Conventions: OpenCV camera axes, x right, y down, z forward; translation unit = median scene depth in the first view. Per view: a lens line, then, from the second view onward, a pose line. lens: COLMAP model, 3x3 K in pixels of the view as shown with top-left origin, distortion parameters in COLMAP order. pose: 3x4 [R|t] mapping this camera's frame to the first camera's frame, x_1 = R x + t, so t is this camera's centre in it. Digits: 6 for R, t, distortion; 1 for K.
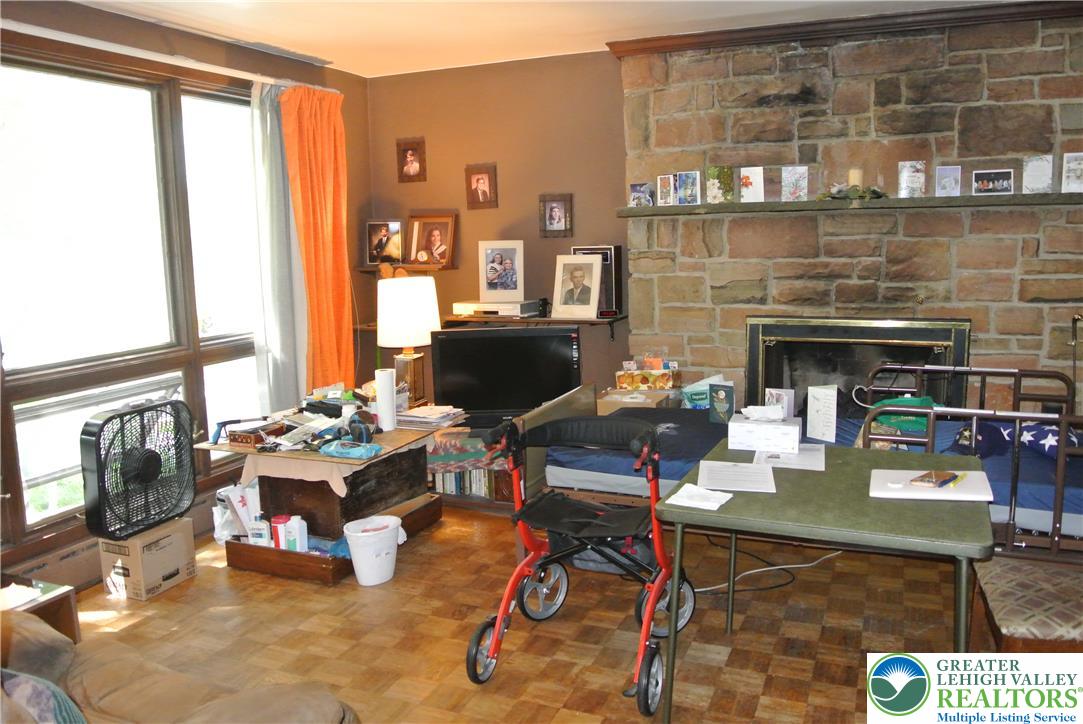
lens RADIAL K [[863.5, 0, 537.7], [0, 863.5, 356.1], [0, 0, 1]] dist [-0.064110, 0.015305]
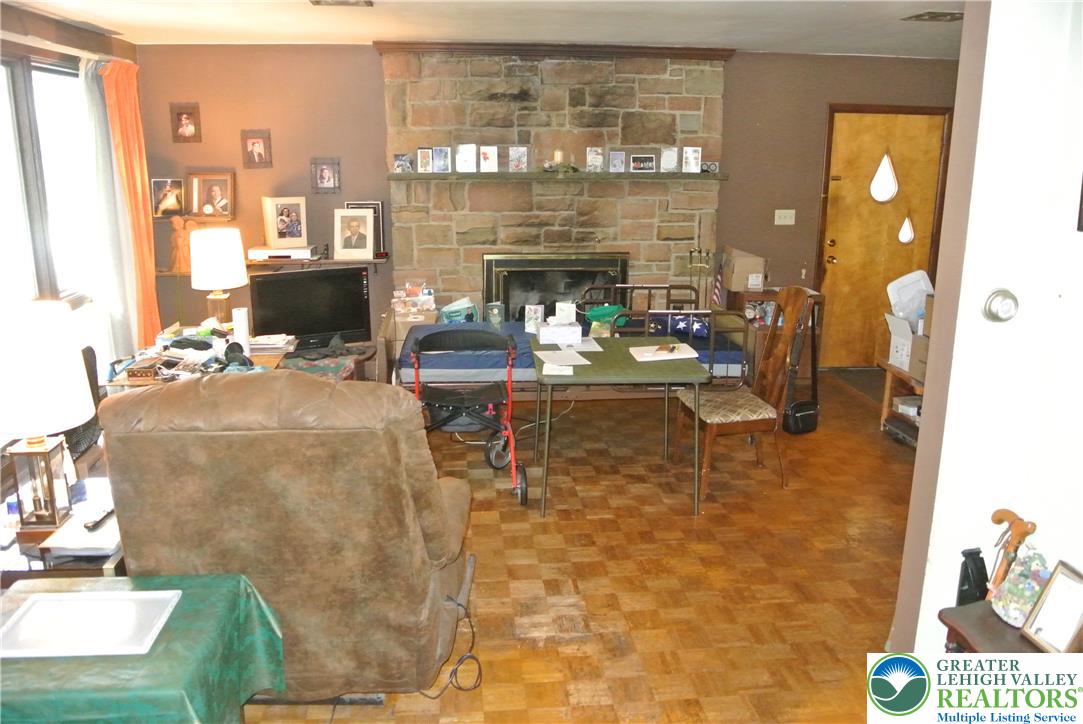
lens RADIAL K [[856.1, 0, 541.8], [0, 856.1, 364.8], [0, 0, 1]] dist [-0.062033, 0.017225]
pose [[0.872662, -0.092678, 0.479449, -0.361496], [0.042268, 0.992476, 0.114915, -0.024171], [-0.486492, -0.080017, 0.870013, -0.262008]]
